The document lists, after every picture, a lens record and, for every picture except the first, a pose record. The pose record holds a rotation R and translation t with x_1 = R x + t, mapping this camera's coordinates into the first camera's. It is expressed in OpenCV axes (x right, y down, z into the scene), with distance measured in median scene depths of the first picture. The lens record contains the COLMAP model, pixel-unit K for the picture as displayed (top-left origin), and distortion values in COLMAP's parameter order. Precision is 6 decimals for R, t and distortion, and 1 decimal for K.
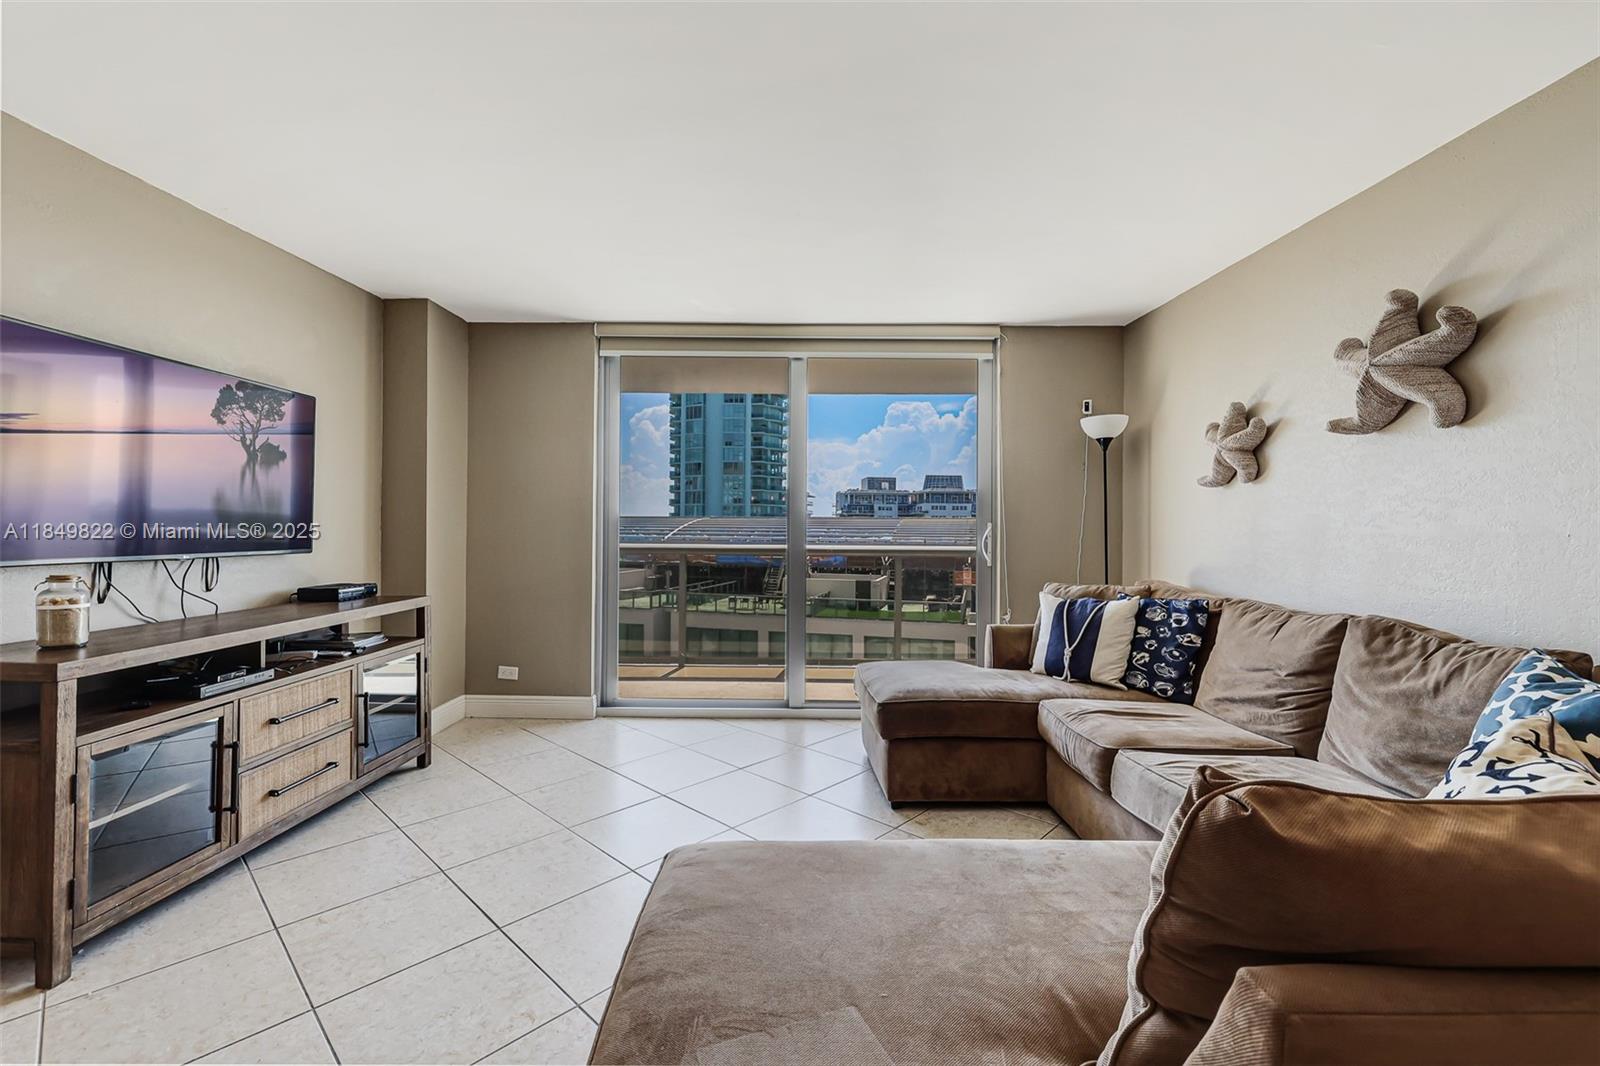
lens RADIAL K [[671.4, 0, 799.3], [0, 671.4, 520.9], [0, 0, 1]] dist [0.000167, -0.000045]
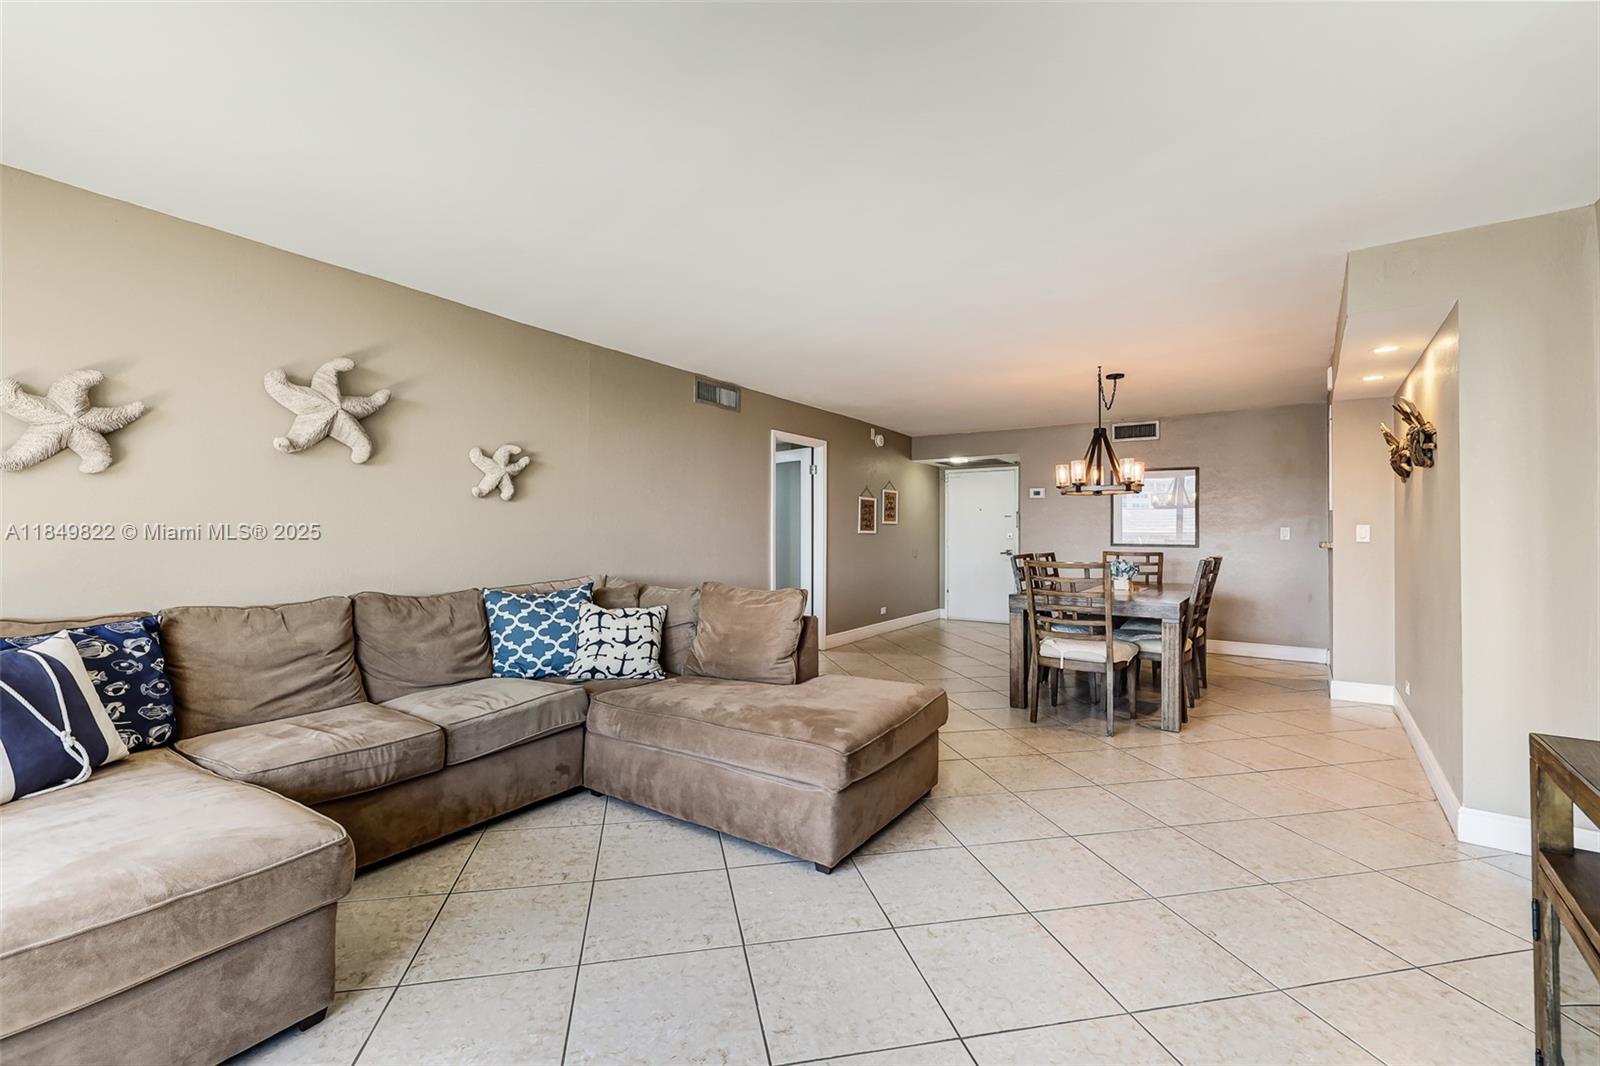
lens RADIAL K [[665.2, 0, 813.2], [0, 665.2, 535.8], [0, 0, 1]] dist [-0.000185, -0.000014]
pose [[-0.842447, -0.004088, 0.538764, -0.515173], [-0.011310, 0.999885, -0.010098, 0.017319], [-0.538661, -0.014601, -0.842396, 1.235048]]
